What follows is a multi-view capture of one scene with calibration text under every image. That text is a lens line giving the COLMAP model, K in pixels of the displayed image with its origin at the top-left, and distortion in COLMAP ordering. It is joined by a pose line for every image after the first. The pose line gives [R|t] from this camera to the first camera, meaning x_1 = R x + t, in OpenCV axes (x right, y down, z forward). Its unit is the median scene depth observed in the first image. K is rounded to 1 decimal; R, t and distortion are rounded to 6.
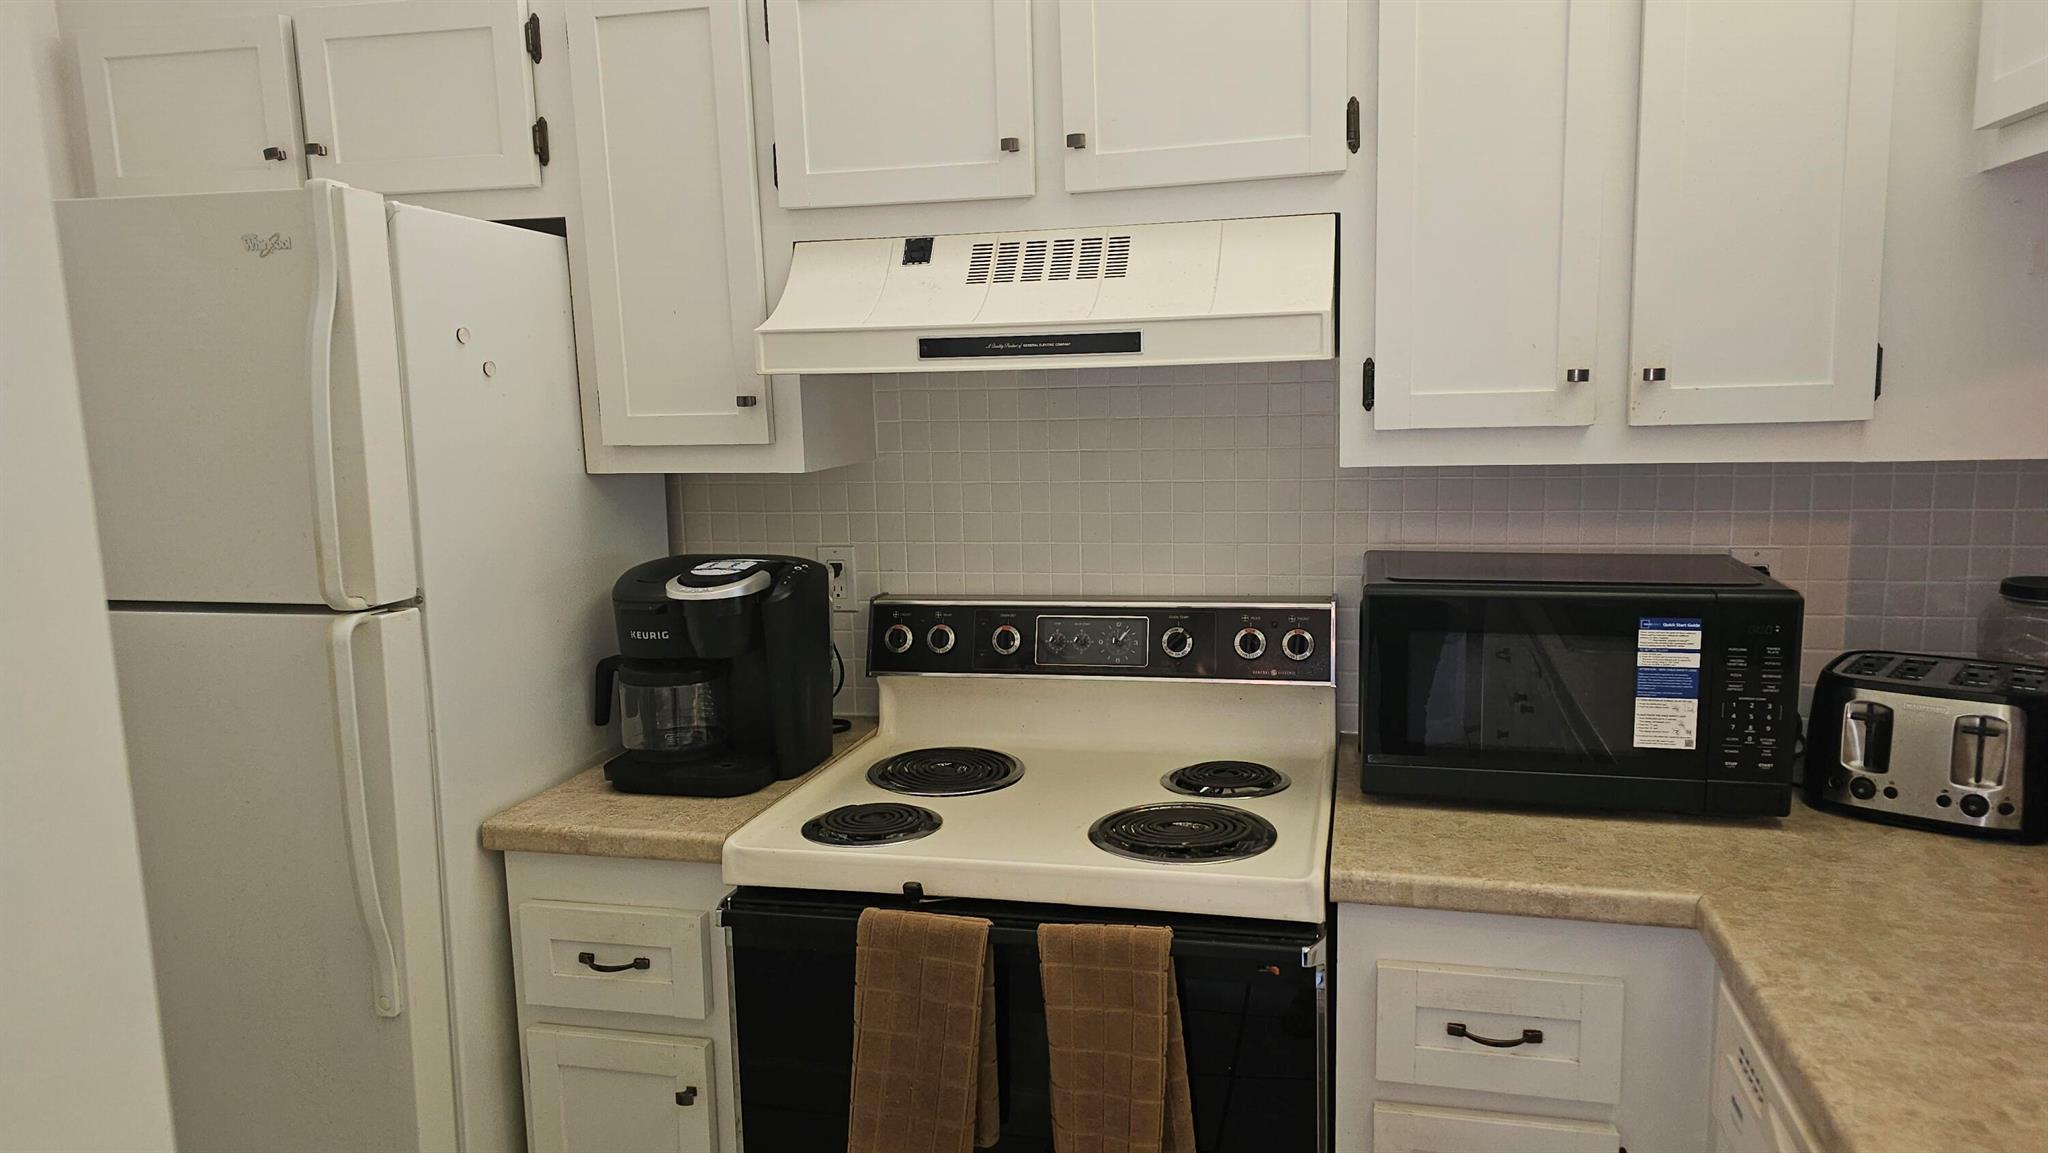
lens RADIAL K [[1361.4, 0, 1022.3], [0, 1361.4, 595.4], [0, 0, 1]] dist [0.061895, -0.051527]
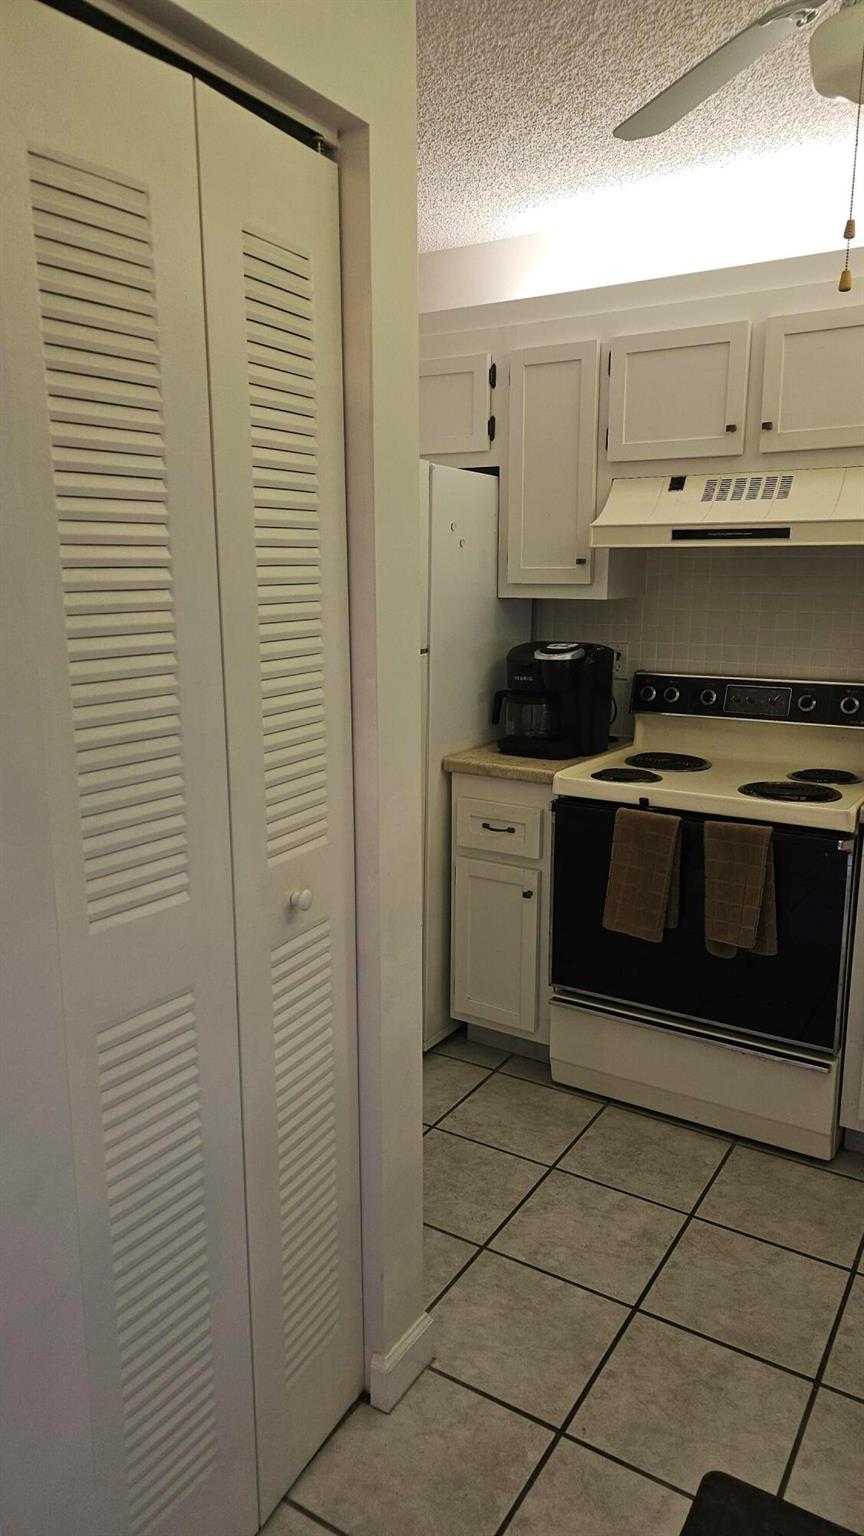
lens RADIAL K [[1021.0, 0, 430.2], [0, 1021.0, 790.6], [0, 0, 1]] dist [0.061895, -0.051527]
pose [[0.951215, 0.091317, -0.294707, 0.062615], [-0.071122, 0.994370, 0.078554, 0.094161], [0.300221, -0.053761, 0.952353, -0.537573]]
